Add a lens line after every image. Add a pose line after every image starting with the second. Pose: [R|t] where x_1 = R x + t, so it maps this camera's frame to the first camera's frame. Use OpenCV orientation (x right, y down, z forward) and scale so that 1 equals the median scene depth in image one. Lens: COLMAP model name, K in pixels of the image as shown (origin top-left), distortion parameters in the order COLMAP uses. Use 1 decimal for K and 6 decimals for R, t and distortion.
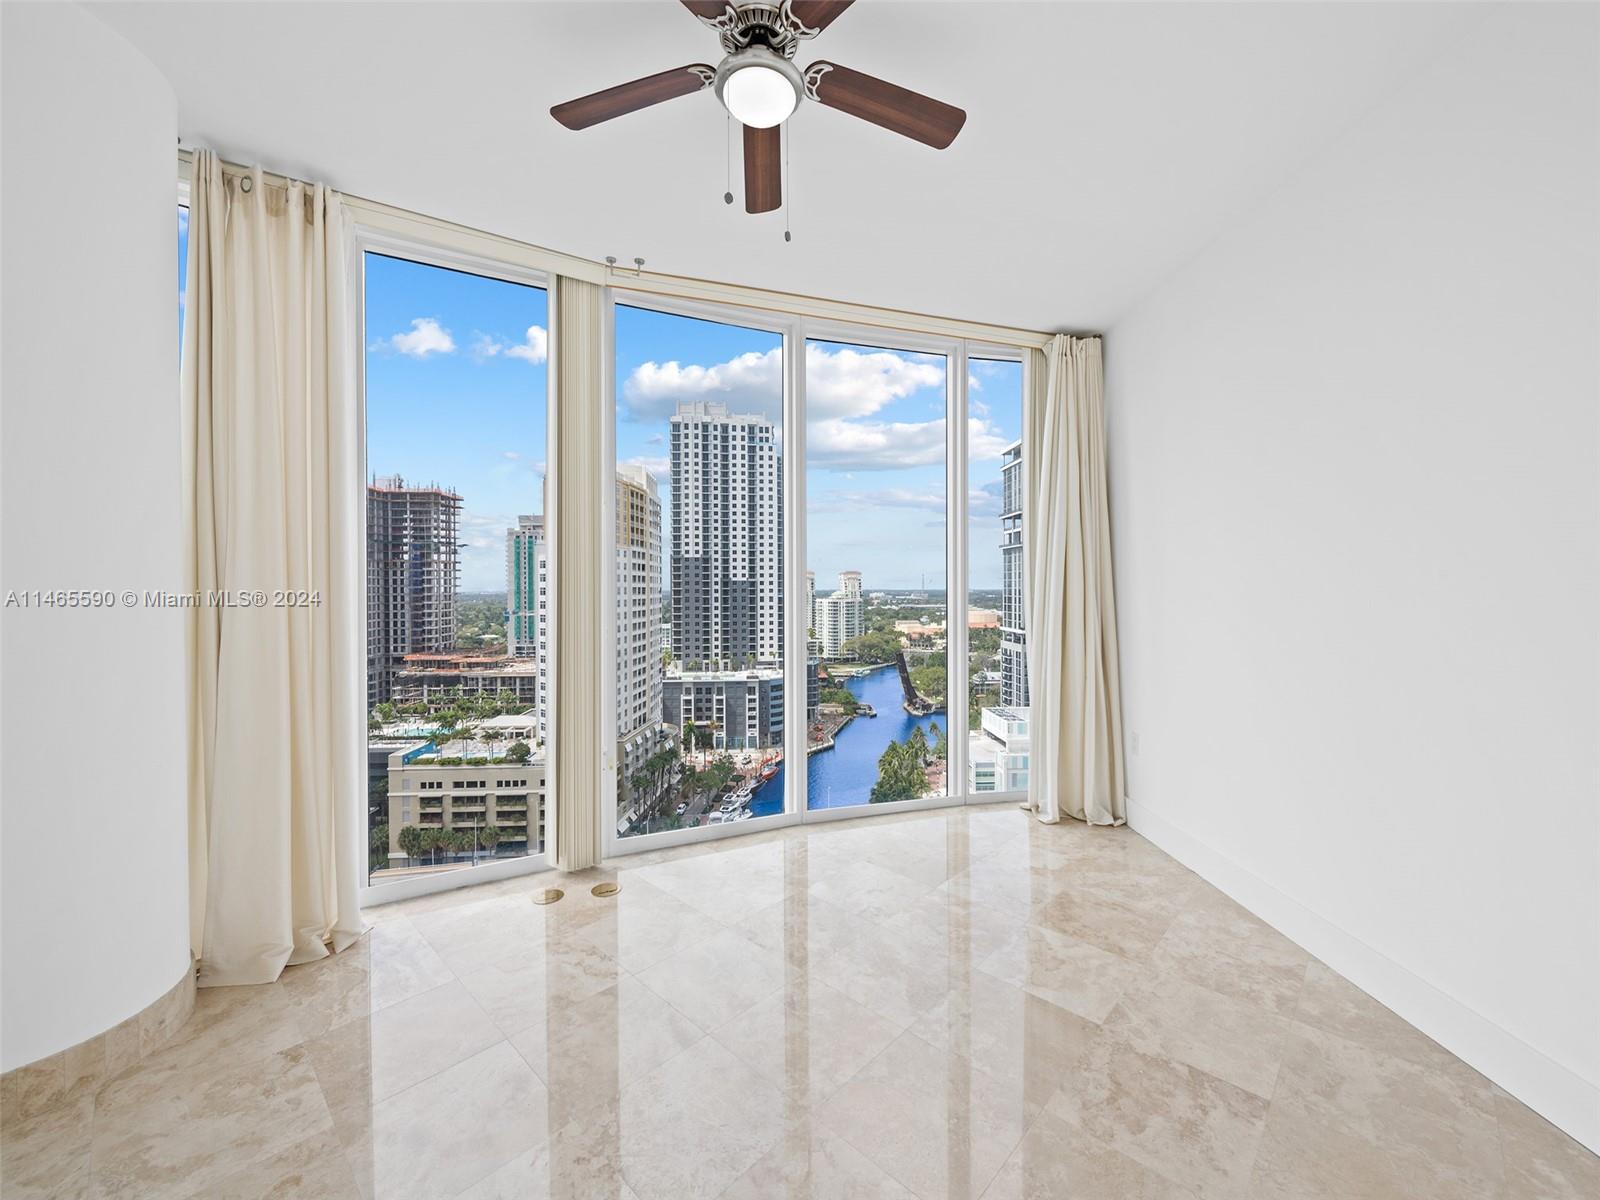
lens RADIAL K [[642.5, 0, 802.4], [0, 642.5, 601.5], [0, 0, 1]] dist [0.002930, -0.002693]
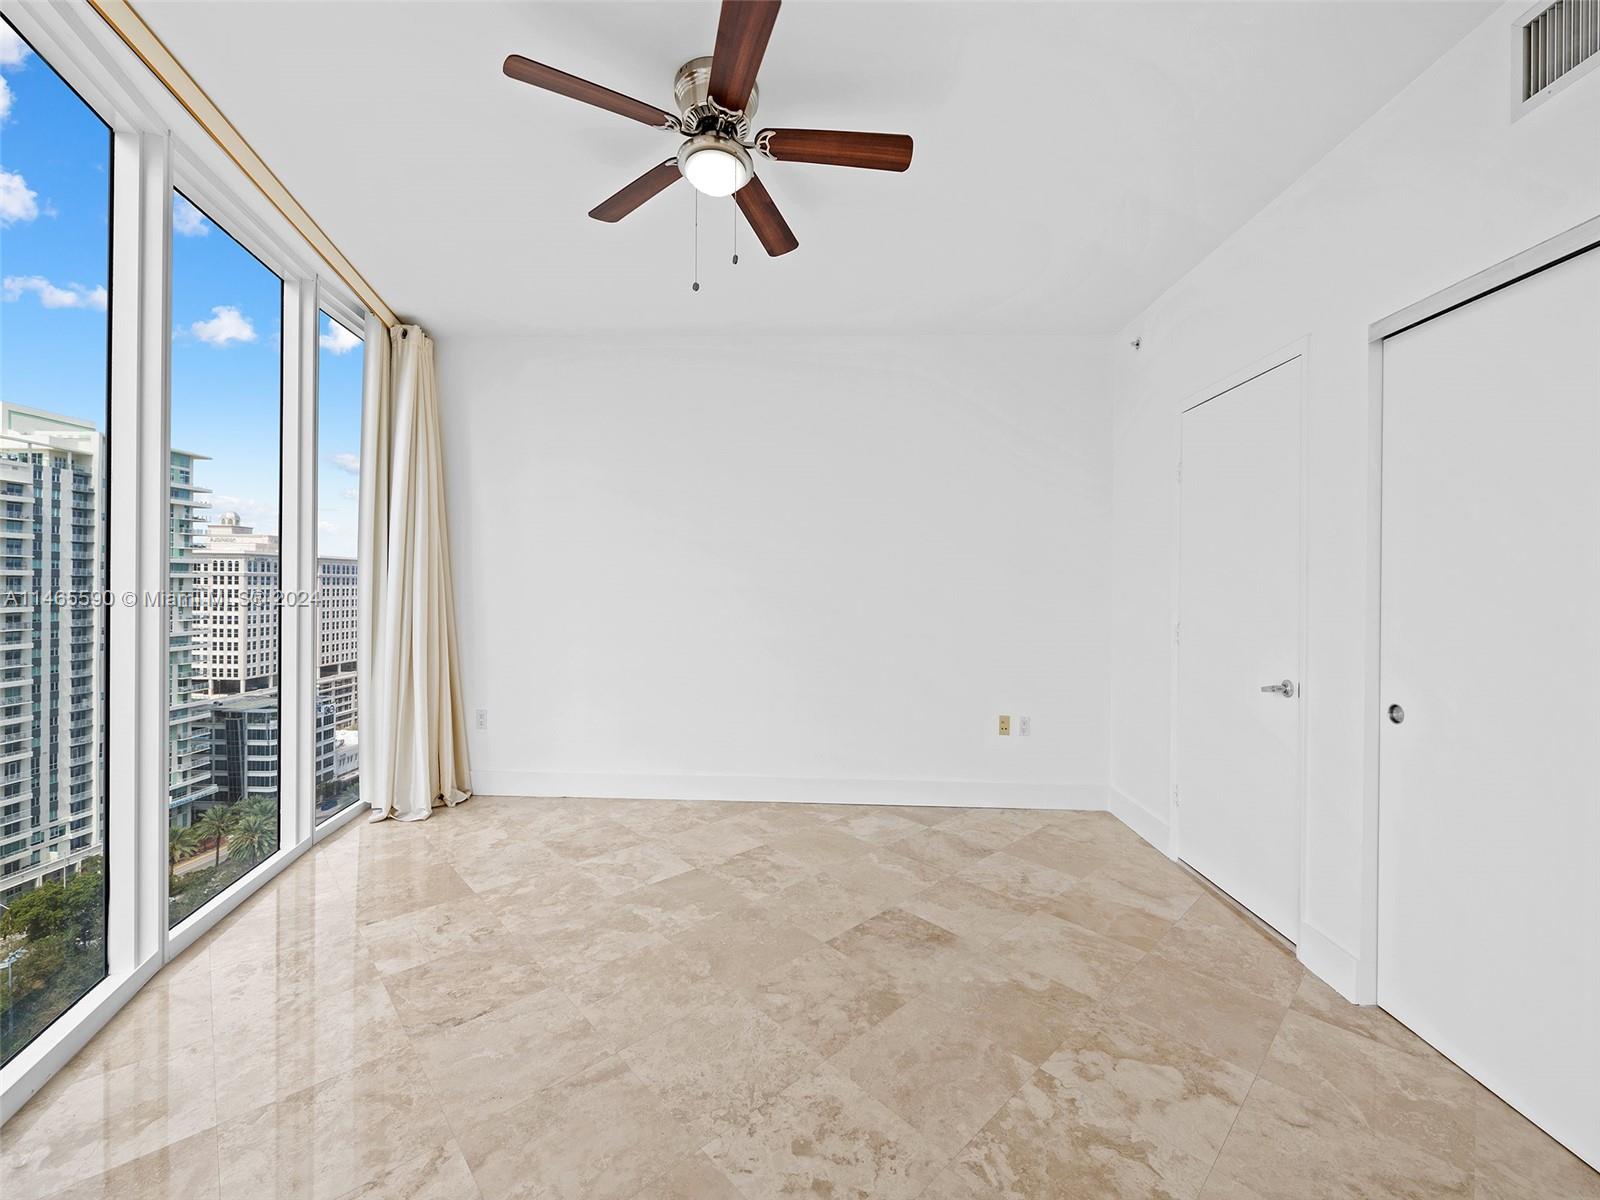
lens RADIAL K [[642.5, 0, 802.4], [0, 642.5, 591.2], [0, 0, 1]] dist [0.002930, -0.002693]
pose [[0.039752, -0.001620, 0.999208, -0.847654], [0.002948, 0.999995, 0.001504, -0.014220], [-0.999205, 0.002885, 0.039756, 0.527130]]
